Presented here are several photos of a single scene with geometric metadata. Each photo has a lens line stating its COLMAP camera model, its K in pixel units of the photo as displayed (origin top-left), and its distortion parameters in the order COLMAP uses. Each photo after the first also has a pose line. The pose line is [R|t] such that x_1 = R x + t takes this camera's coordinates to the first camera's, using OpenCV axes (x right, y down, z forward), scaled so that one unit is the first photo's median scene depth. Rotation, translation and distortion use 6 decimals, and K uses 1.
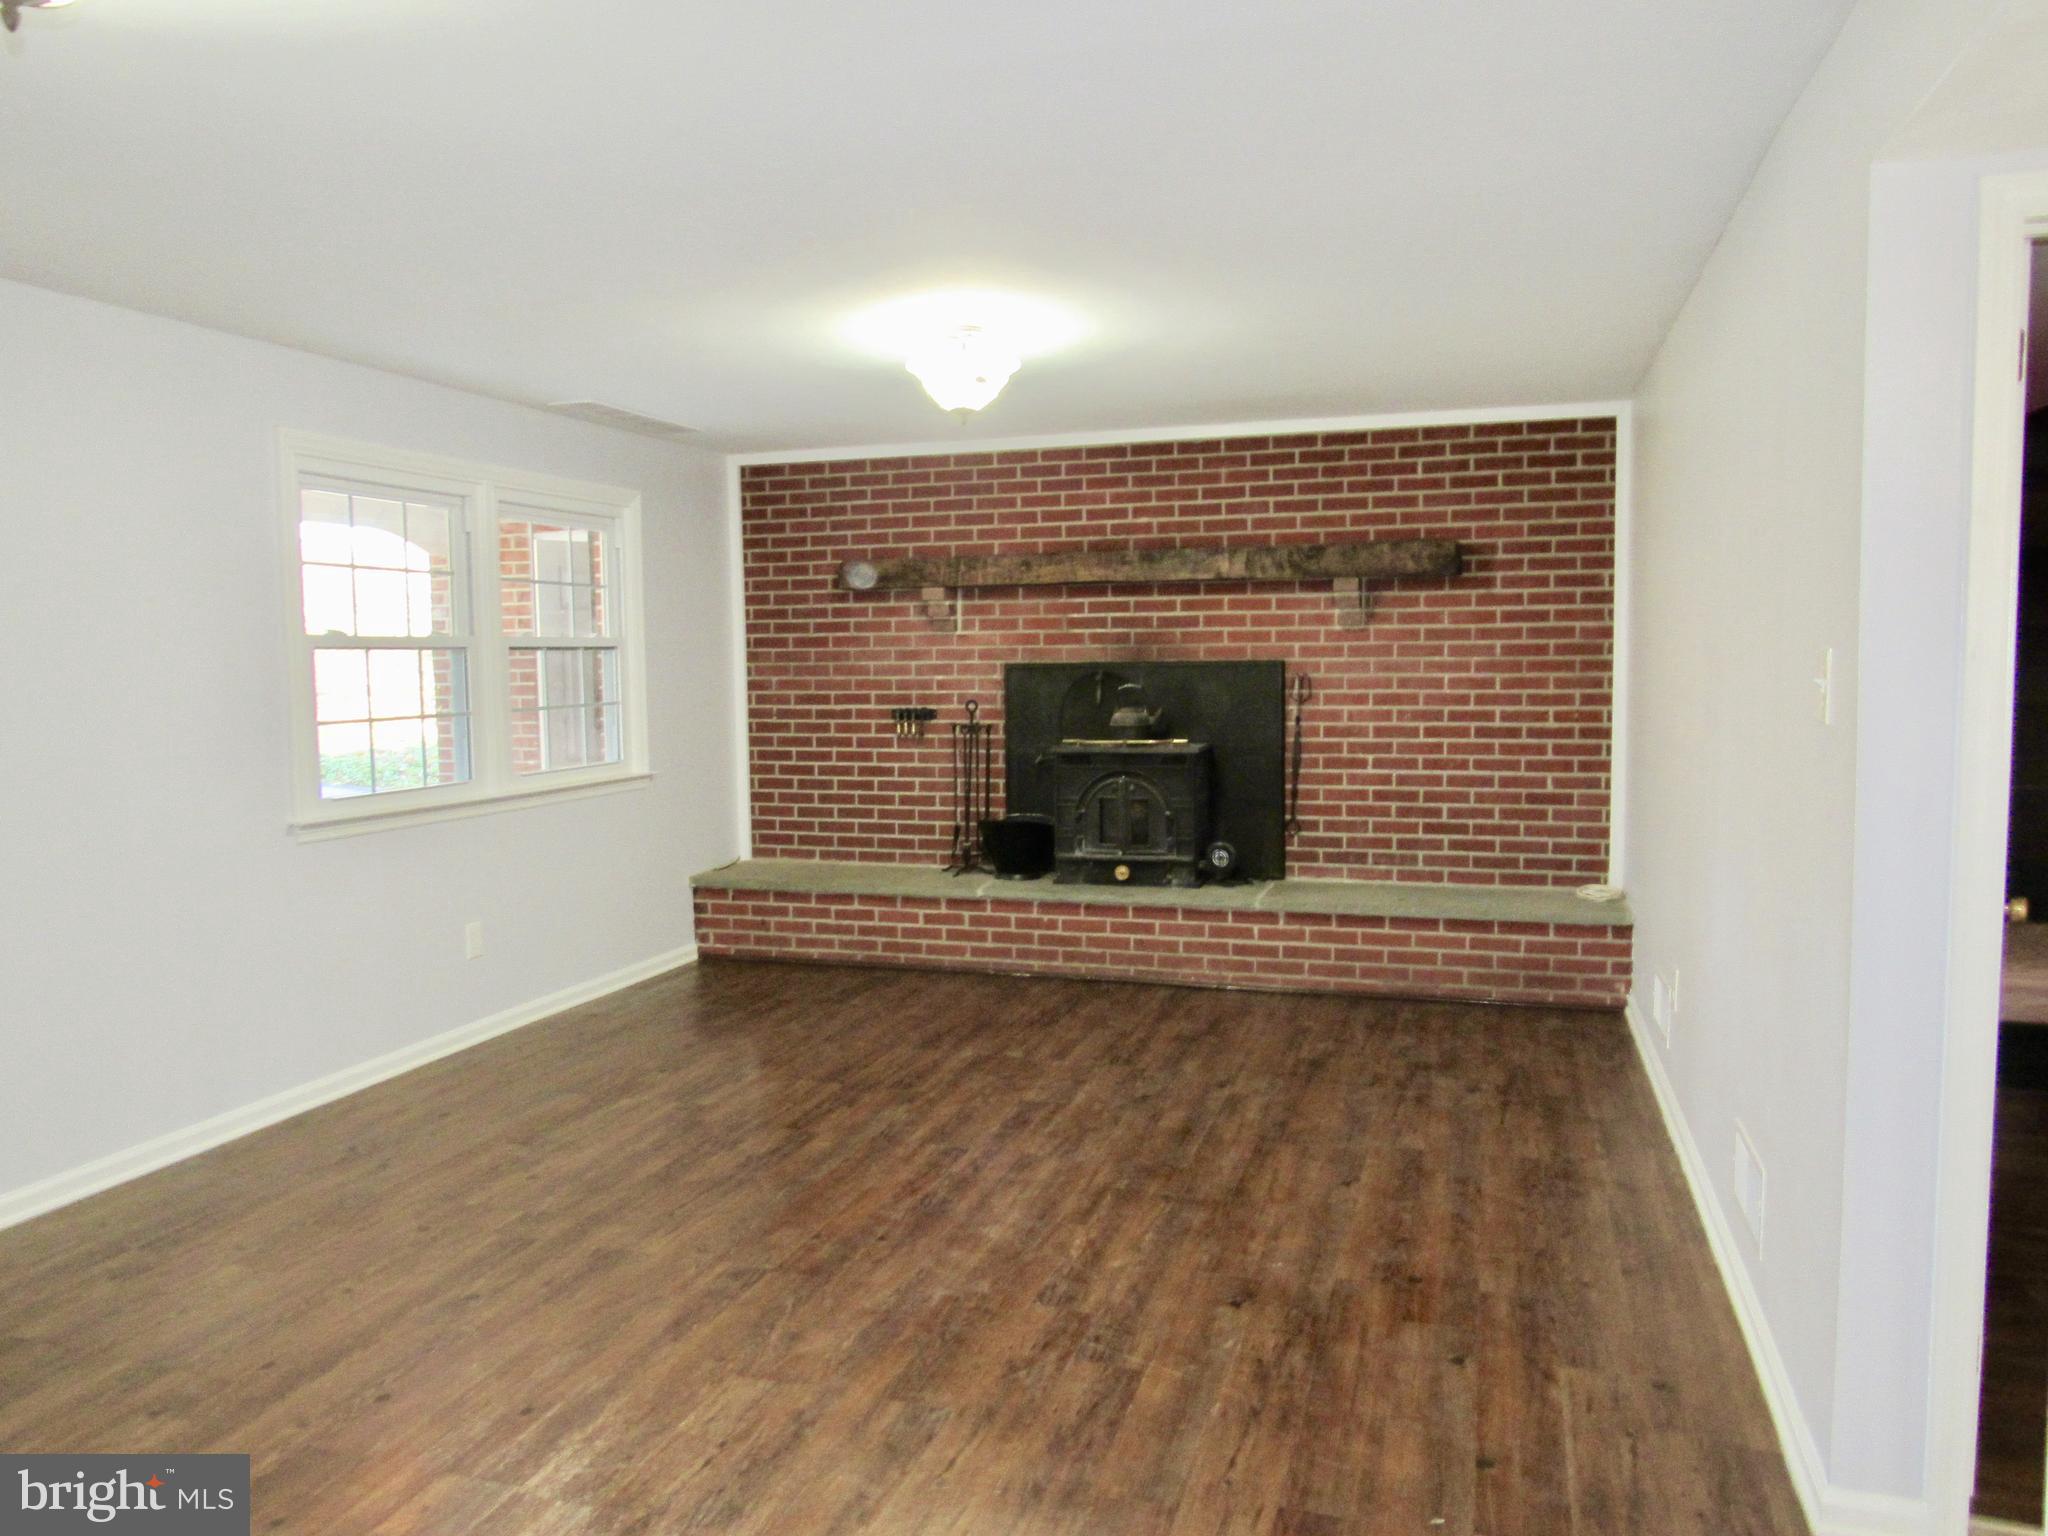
lens RADIAL K [[1494.6, 0, 1025.5], [0, 1494.6, 768.7], [0, 0, 1]] dist [-0.022082, -0.000893]
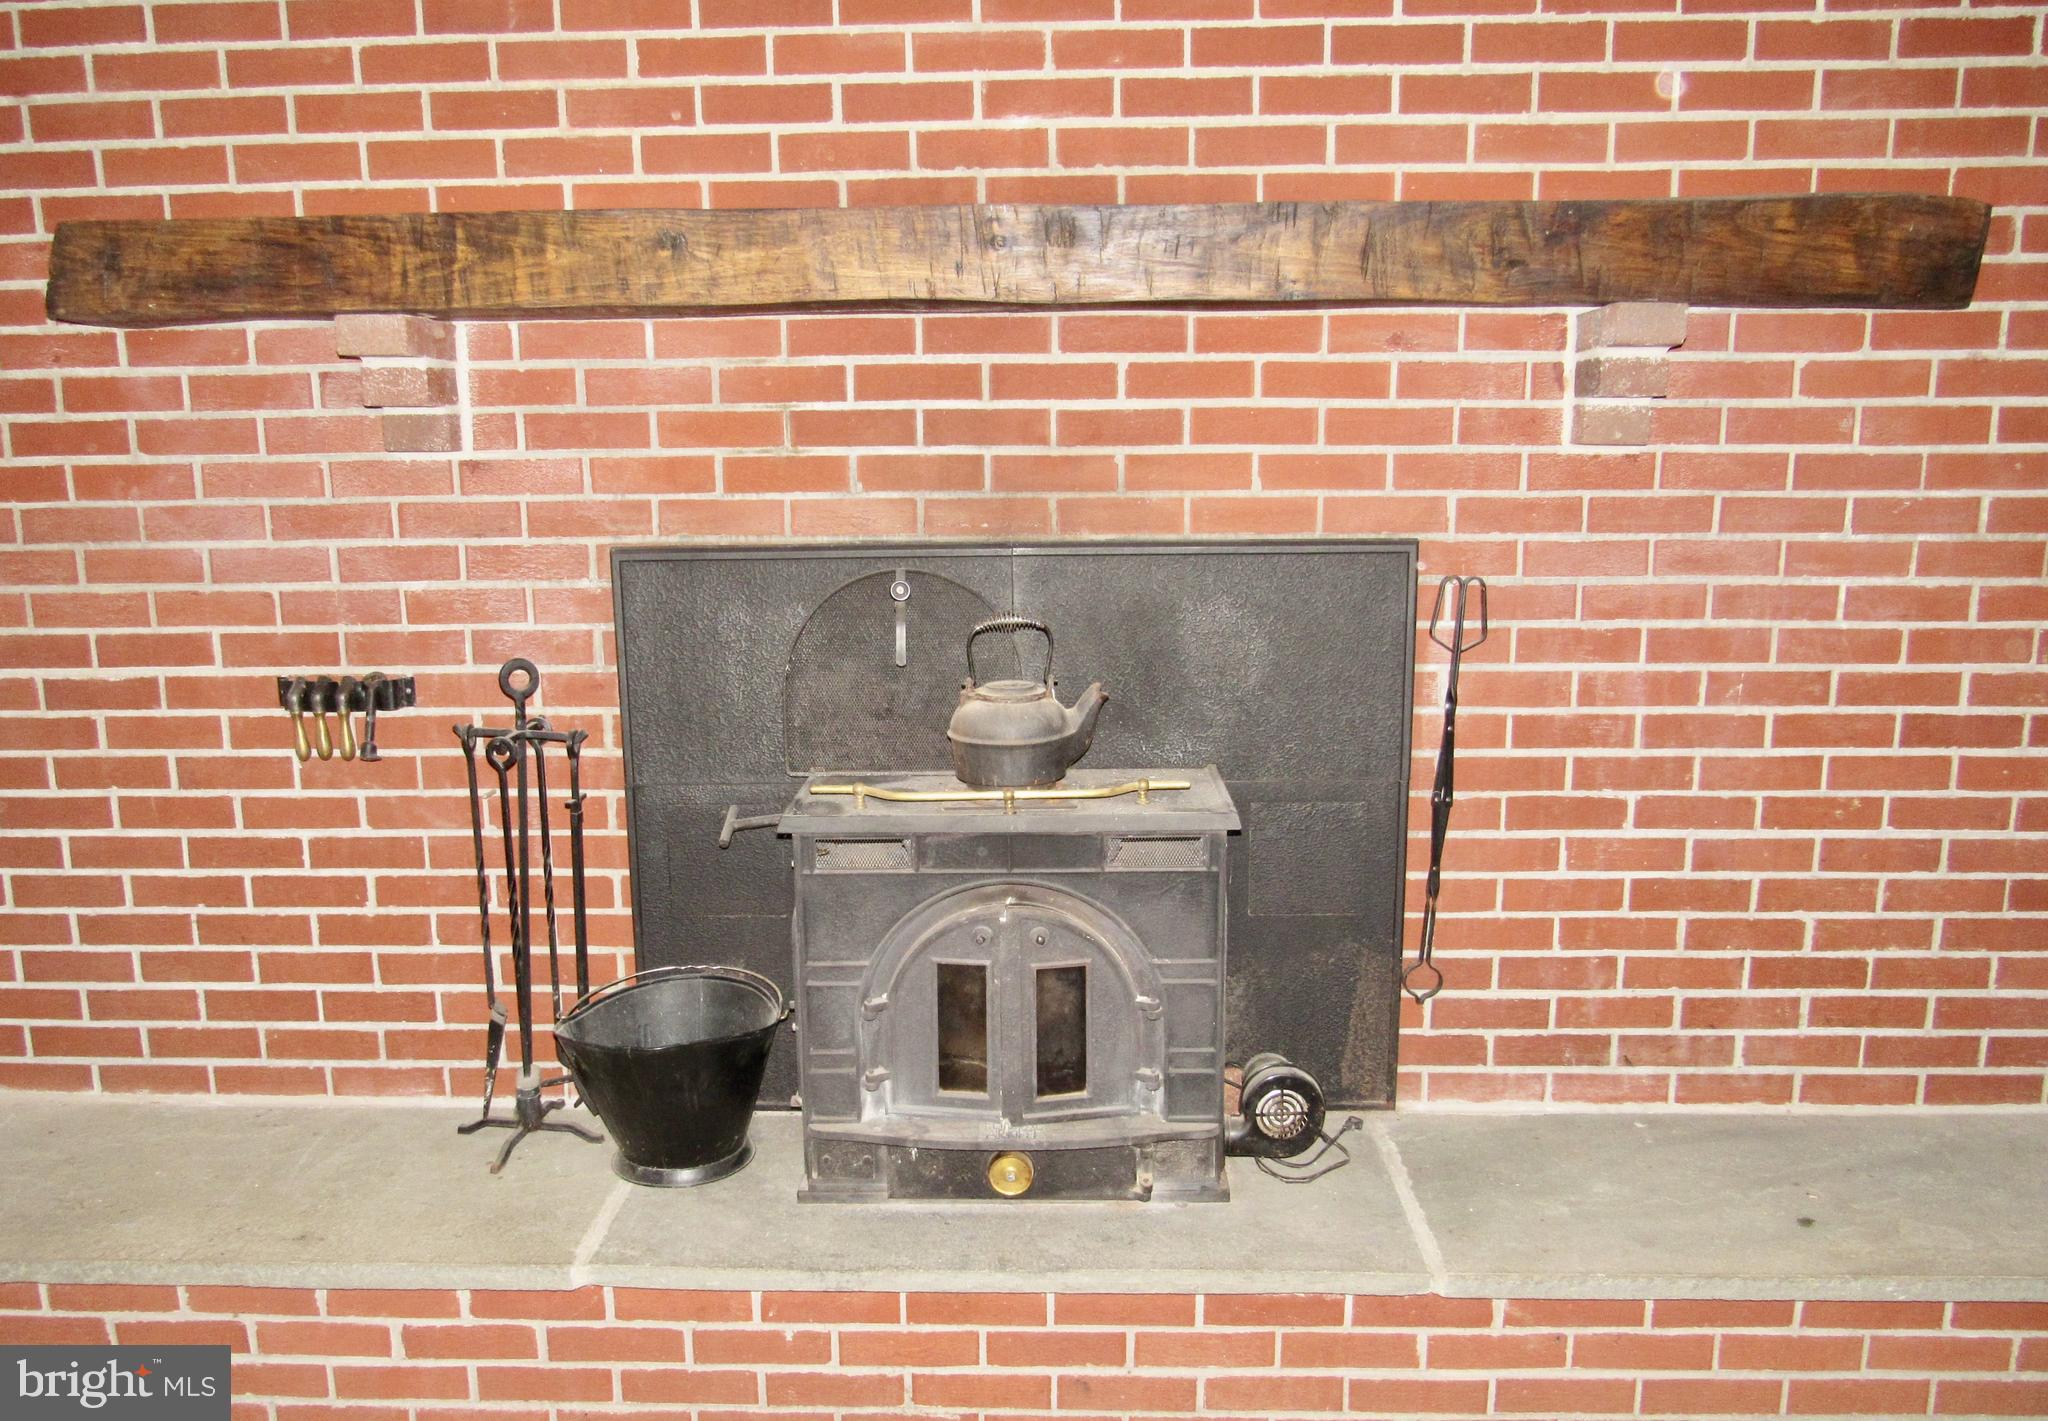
lens RADIAL K [[1515.5, 0, 1034.3], [0, 1515.5, 773.5], [0, 0, 1]] dist [-0.021102, -0.008012]
pose [[0.958550, -0.051801, 0.280176, -0.021813], [0.017796, 0.992299, 0.122580, -0.062193], [-0.284368, -0.112513, 0.952090, 0.663634]]
